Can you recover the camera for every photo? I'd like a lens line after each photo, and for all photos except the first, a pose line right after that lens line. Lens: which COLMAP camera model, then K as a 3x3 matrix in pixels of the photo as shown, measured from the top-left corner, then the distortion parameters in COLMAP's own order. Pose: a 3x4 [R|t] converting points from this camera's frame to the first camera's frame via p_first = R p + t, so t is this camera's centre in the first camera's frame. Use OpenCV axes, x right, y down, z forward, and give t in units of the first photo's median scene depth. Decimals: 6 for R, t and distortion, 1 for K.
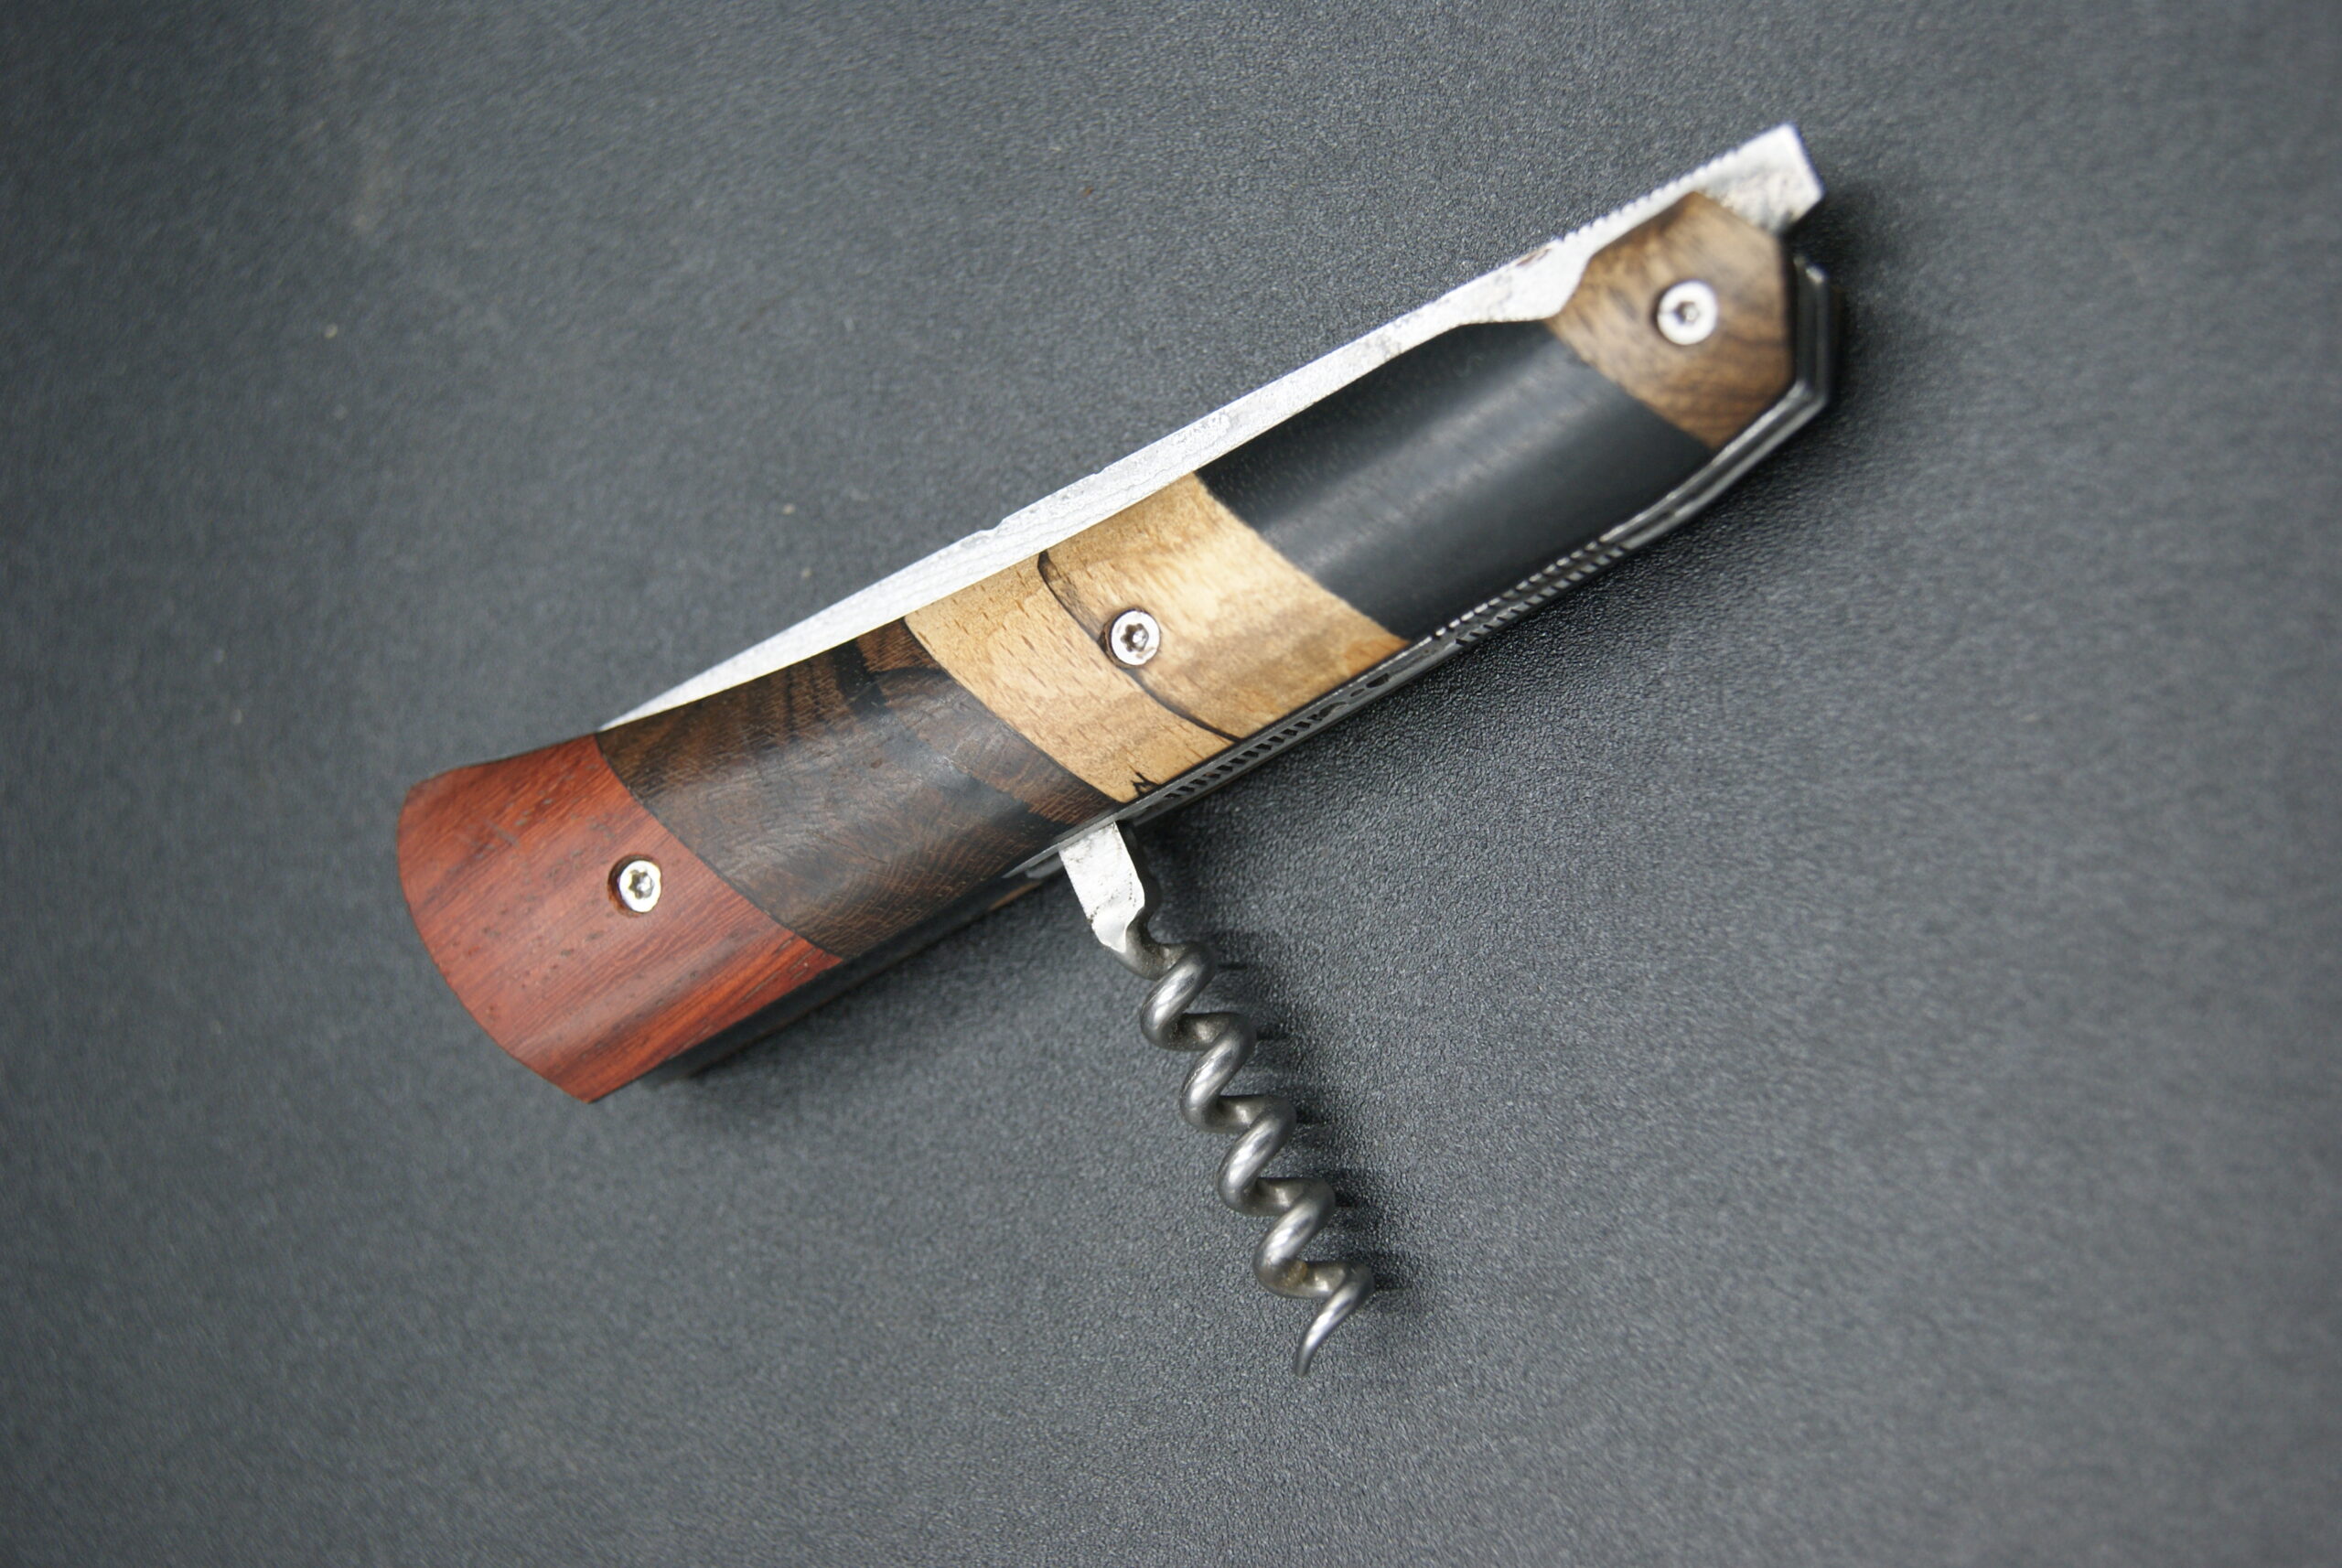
lens RADIAL K [[3932.4, 0, 1167.2], [0, 3932.4, 779.7], [0, 0, 1]] dist [-0.028038, 0.000000]
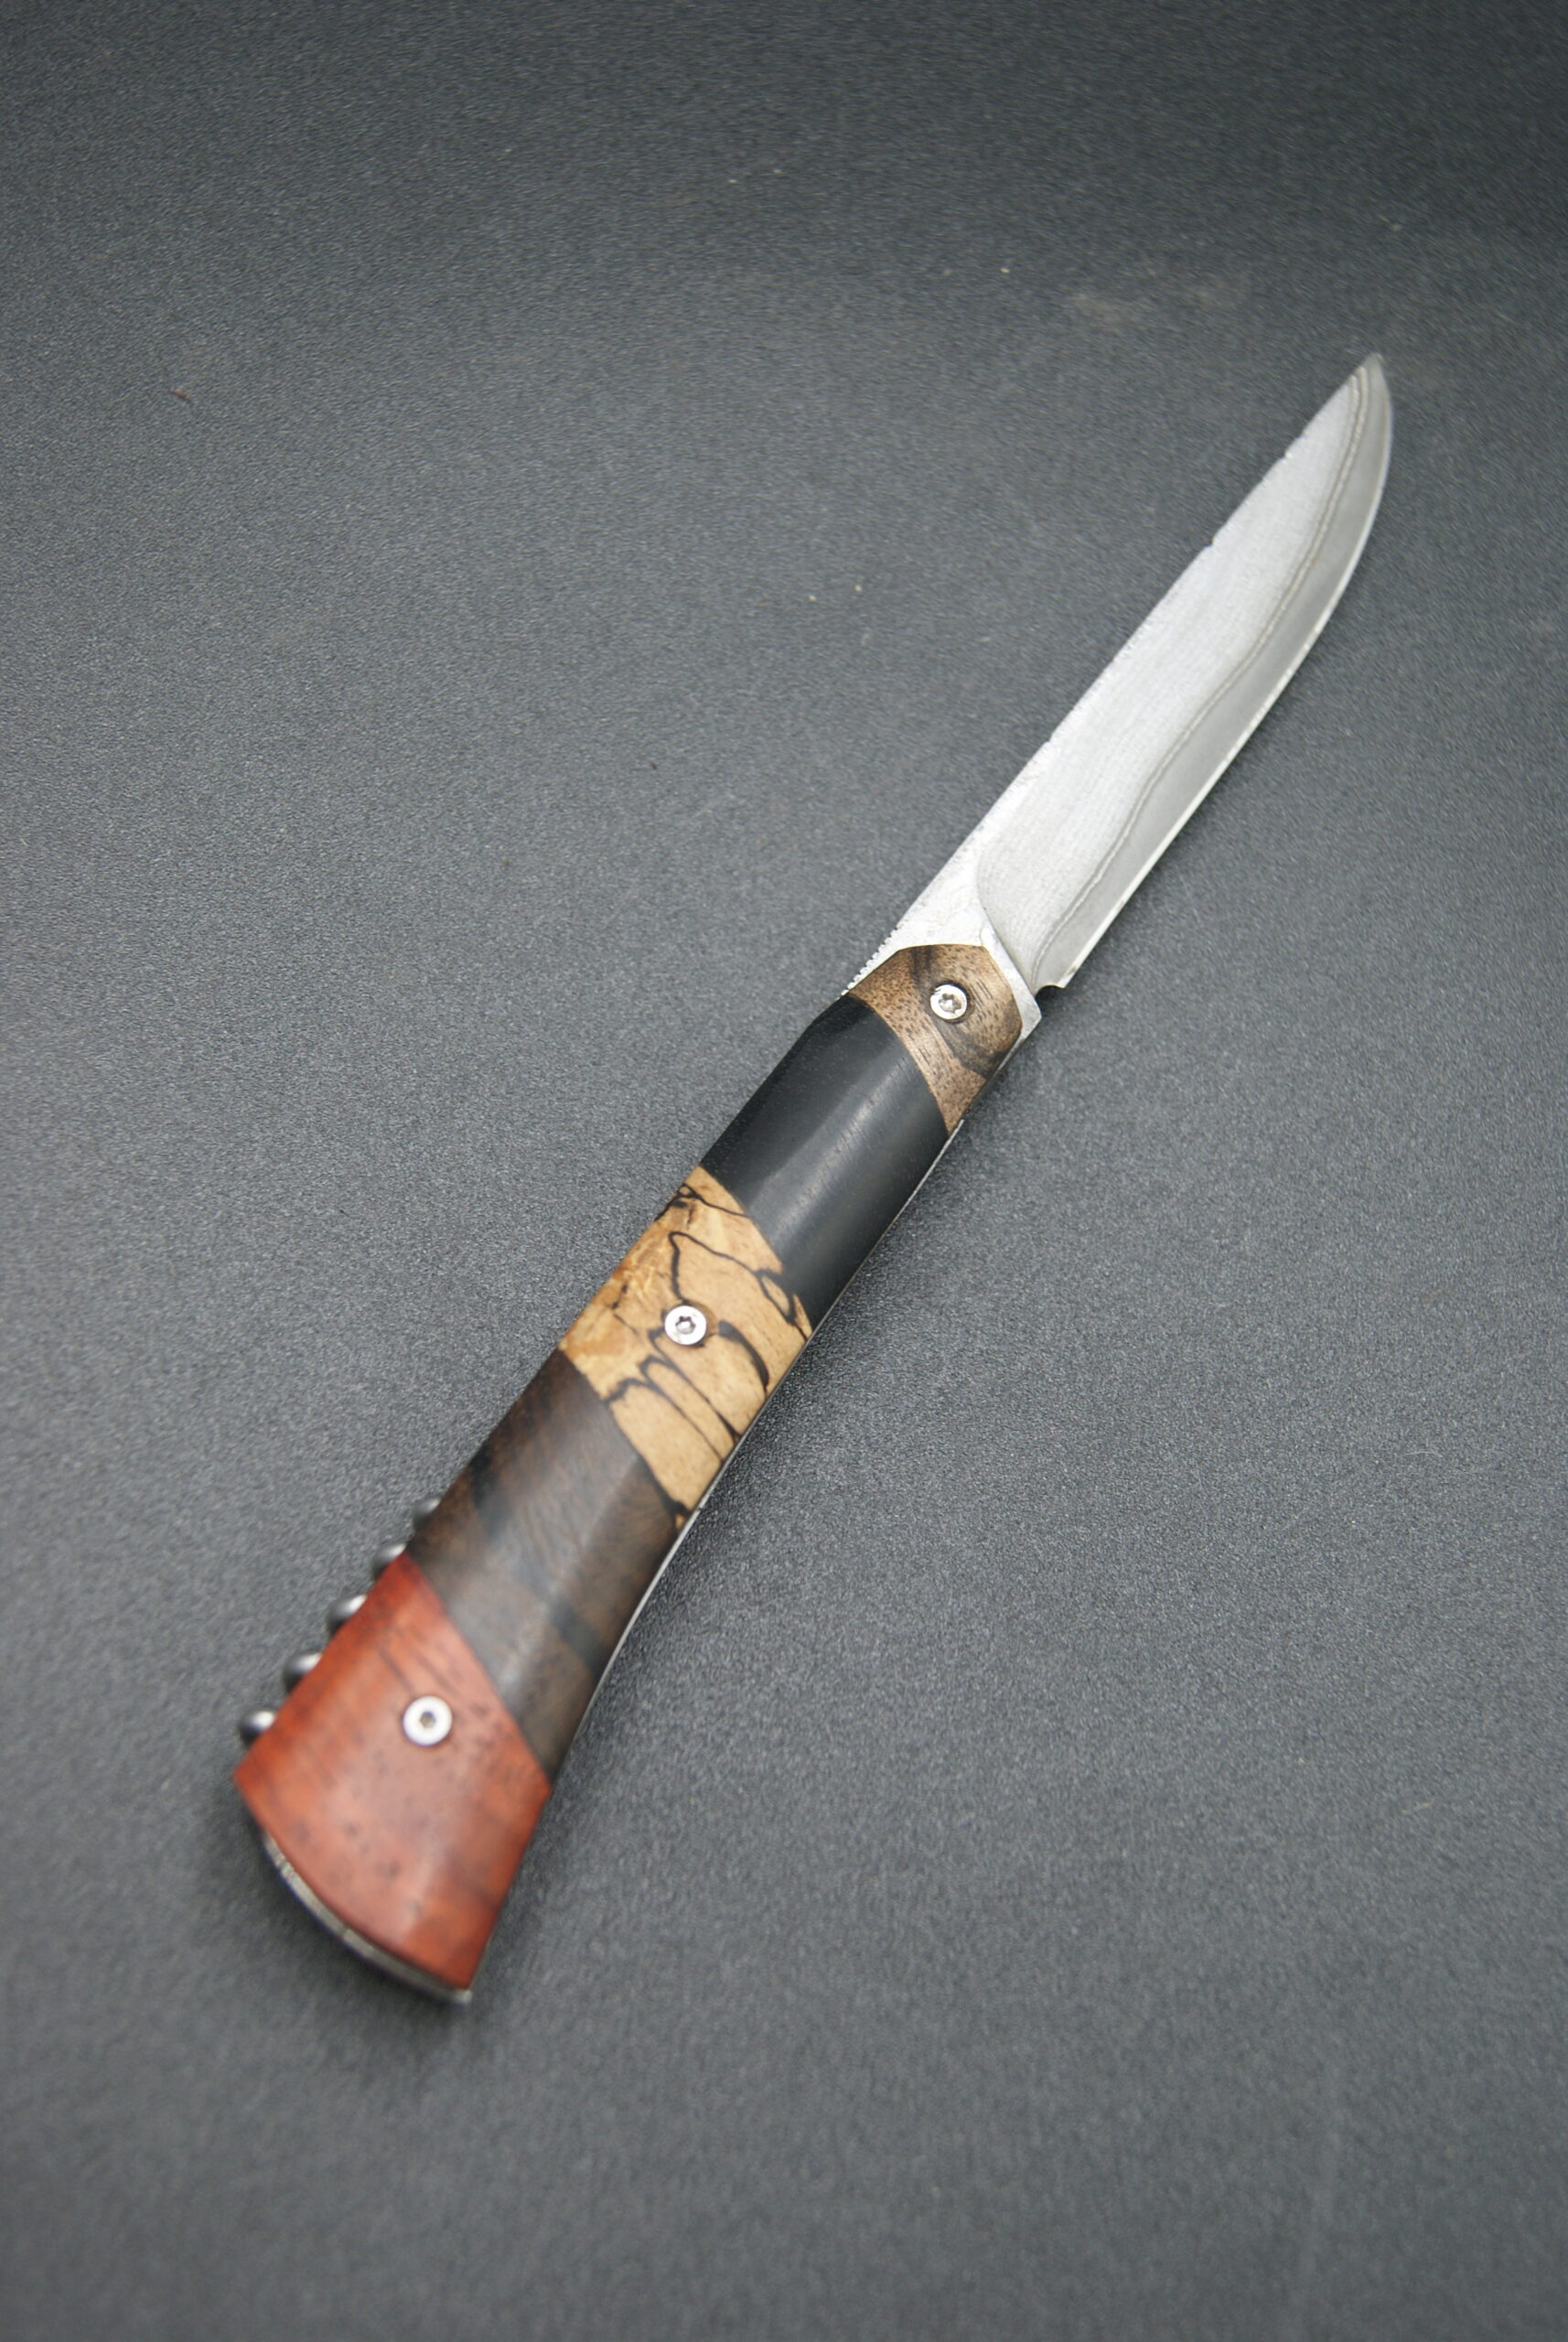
lens RADIAL K [[3084.5, 0, 779.6], [0, 3084.5, 1254.4], [0, 0, 1]] dist [-0.044430, 0.000000]
pose [[-0.061799, 0.979544, 0.191506, -0.072620], [-0.997656, -0.054972, -0.040762, -0.008957], [-0.029400, -0.193576, 0.980645, -0.128543]]
